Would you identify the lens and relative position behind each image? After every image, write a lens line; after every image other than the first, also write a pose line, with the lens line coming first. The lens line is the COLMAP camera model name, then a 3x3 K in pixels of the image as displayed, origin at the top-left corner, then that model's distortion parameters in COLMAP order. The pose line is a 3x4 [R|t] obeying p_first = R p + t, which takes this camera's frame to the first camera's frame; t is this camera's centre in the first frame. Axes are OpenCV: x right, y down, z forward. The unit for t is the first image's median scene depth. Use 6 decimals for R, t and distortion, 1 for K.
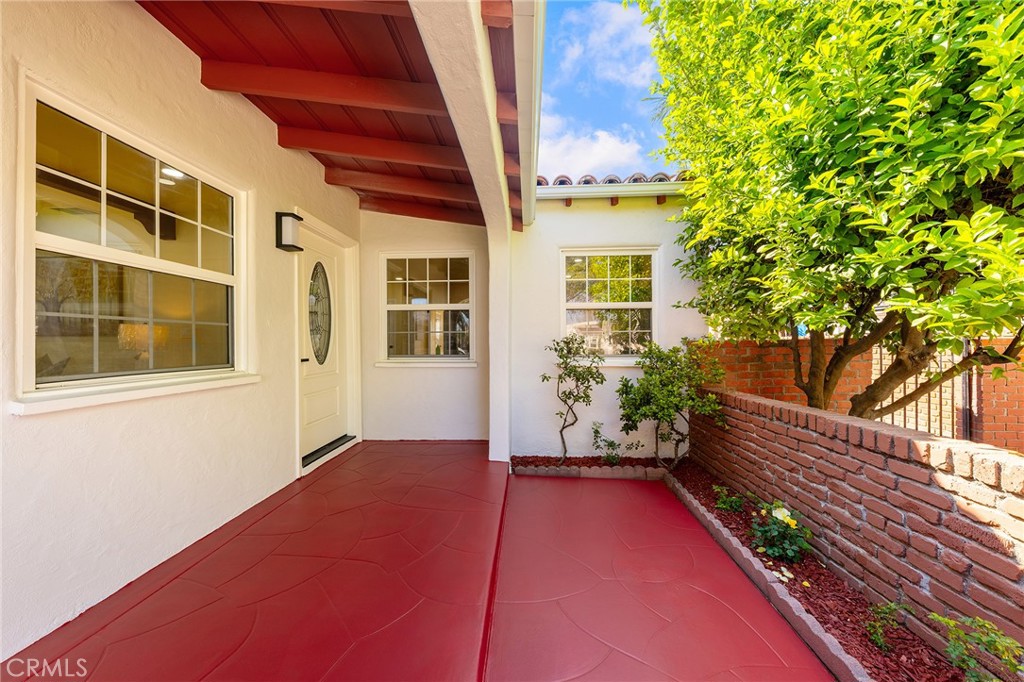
lens RADIAL K [[353.5, 0, 510.8], [0, 353.5, 344.0], [0, 0, 1]] dist [0.000095, 0.000233]
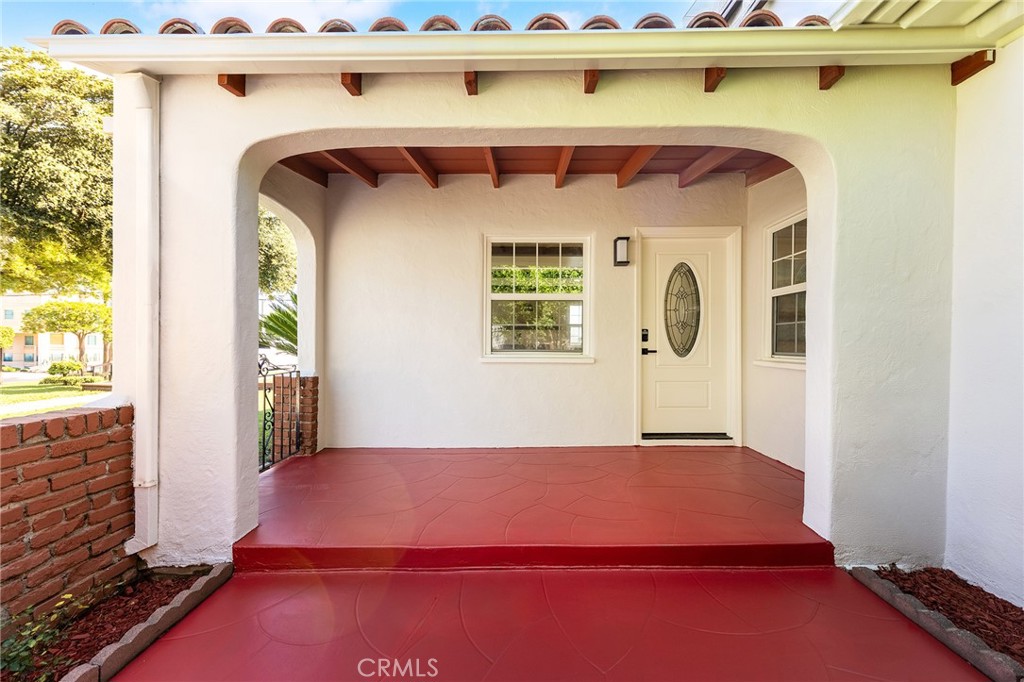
lens RADIAL K [[353.5, 0, 511.7], [0, 353.5, 337.4], [0, 0, 1]] dist [0.000095, 0.000233]
pose [[0.034034, -0.002825, -0.999417, 0.624129], [-0.009993, 0.999945, -0.003167, 0.009199], [0.999371, 0.010095, 0.034004, 0.519064]]
